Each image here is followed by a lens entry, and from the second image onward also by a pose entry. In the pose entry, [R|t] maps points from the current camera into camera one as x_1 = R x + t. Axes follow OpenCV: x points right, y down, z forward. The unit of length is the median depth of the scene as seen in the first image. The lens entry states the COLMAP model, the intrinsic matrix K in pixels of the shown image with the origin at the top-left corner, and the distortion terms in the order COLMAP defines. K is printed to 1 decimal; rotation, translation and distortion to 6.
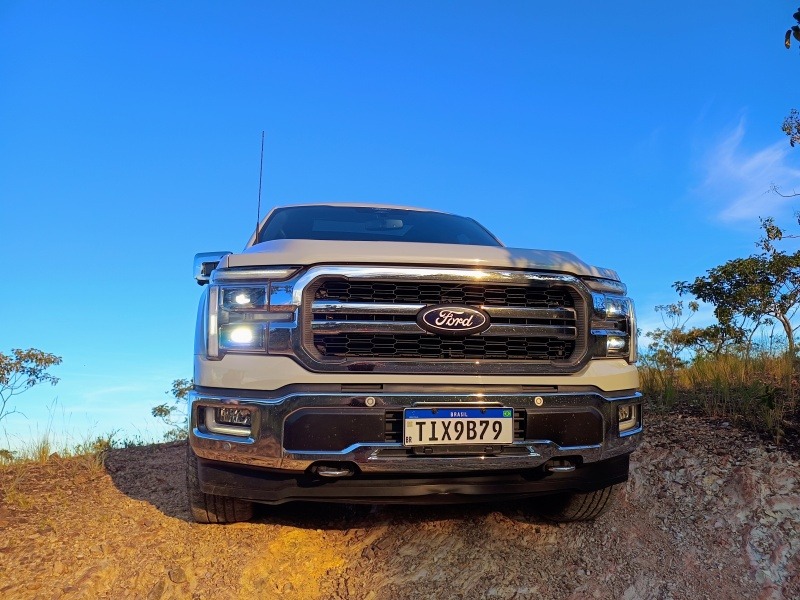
lens RADIAL K [[592.2, 0, 392.4], [0, 592.2, 301.9], [0, 0, 1]] dist [-0.002050, -0.007063]
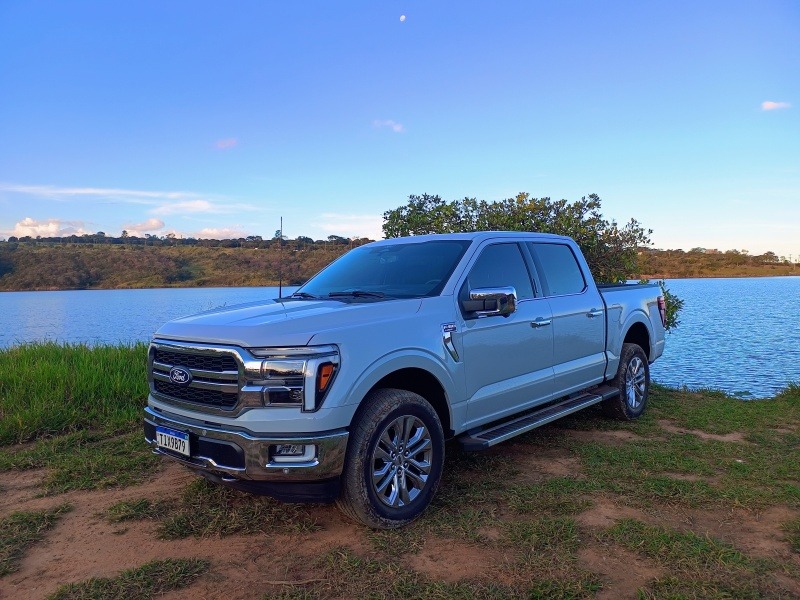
lens RADIAL K [[582.0, 0, 400.0], [0, 582.0, 300.0], [0, 0, 1]] dist [0.042621, -0.095702]
pose [[0.610907, -0.015145, -0.791557, 1.794666], [0.098164, 0.993551, 0.056751, -0.216263], [0.785593, -0.112373, 0.608454, 0.515041]]
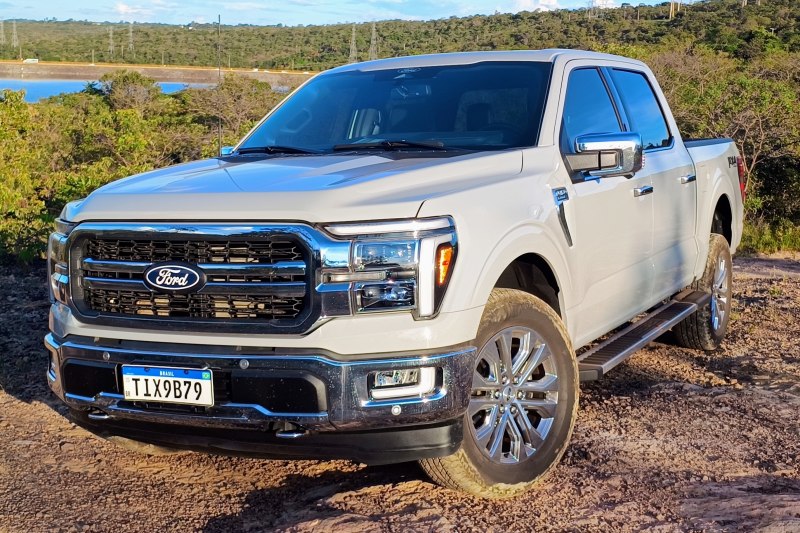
lens RADIAL K [[1088.7, 0, 470.9], [0, 1088.7, 225.8], [0, 0, 1]] dist [0.182908, -0.693275]
pose [[0.822897, 0.000380, -0.568191, 1.572186], [0.087006, 0.988122, 0.126670, -0.248546], [0.561490, -0.153673, 0.813089, -0.204842]]
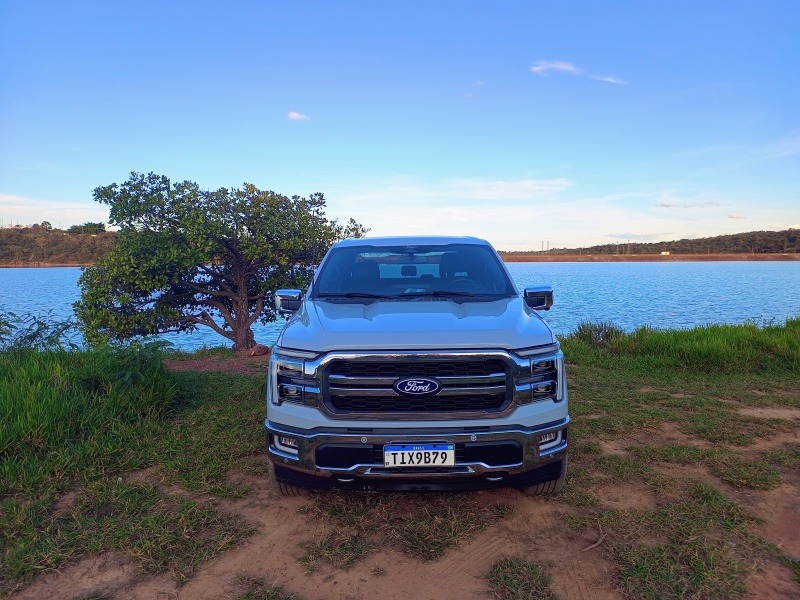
lens RADIAL K [[582.0, 0, 400.0], [0, 582.0, 300.0], [0, 0, 1]] dist [0.042621, -0.095702]
pose [[0.983614, -0.020254, -0.179145, 0.341665], [0.044995, 0.989804, 0.135143, -0.409610], [0.174581, -0.140989, 0.974497, -0.477336]]
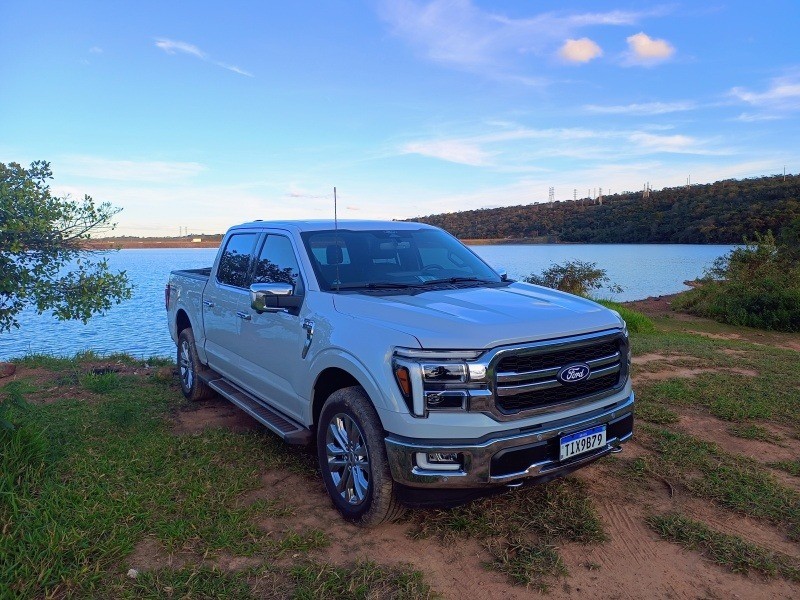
lens RADIAL K [[582.0, 0, 400.0], [0, 582.0, 300.0], [0, 0, 1]] dist [0.042621, -0.095702]
pose [[0.913954, -0.074117, 0.398992, -0.907506], [0.004118, 0.984824, 0.173510, -0.427139], [-0.405797, -0.156937, 0.900389, -0.152822]]
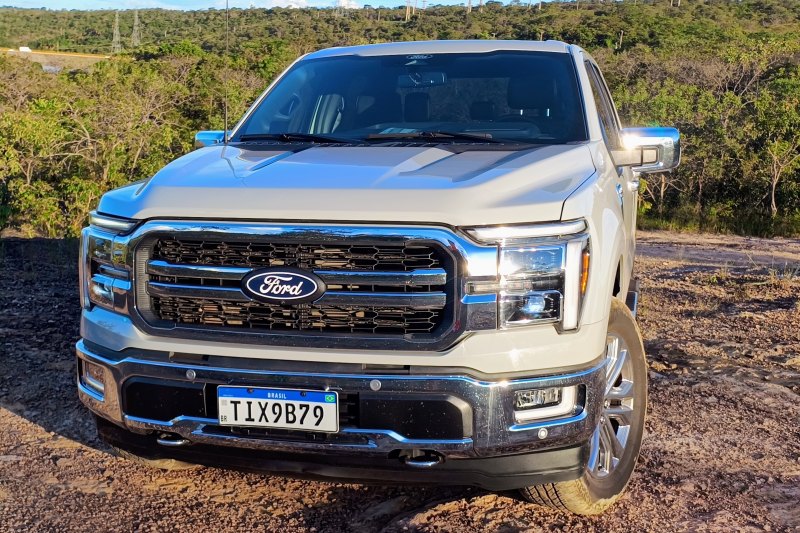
lens RADIAL K [[965.7, 0, 400.5], [0, 965.7, 230.0], [0, 0, 1]] dist [0.158825, -0.514816]
pose [[0.910951, 0.024013, -0.411814, 0.853360], [0.050212, 0.984427, 0.168472, -0.284822], [0.409446, -0.174148, 0.895559, -0.189549]]
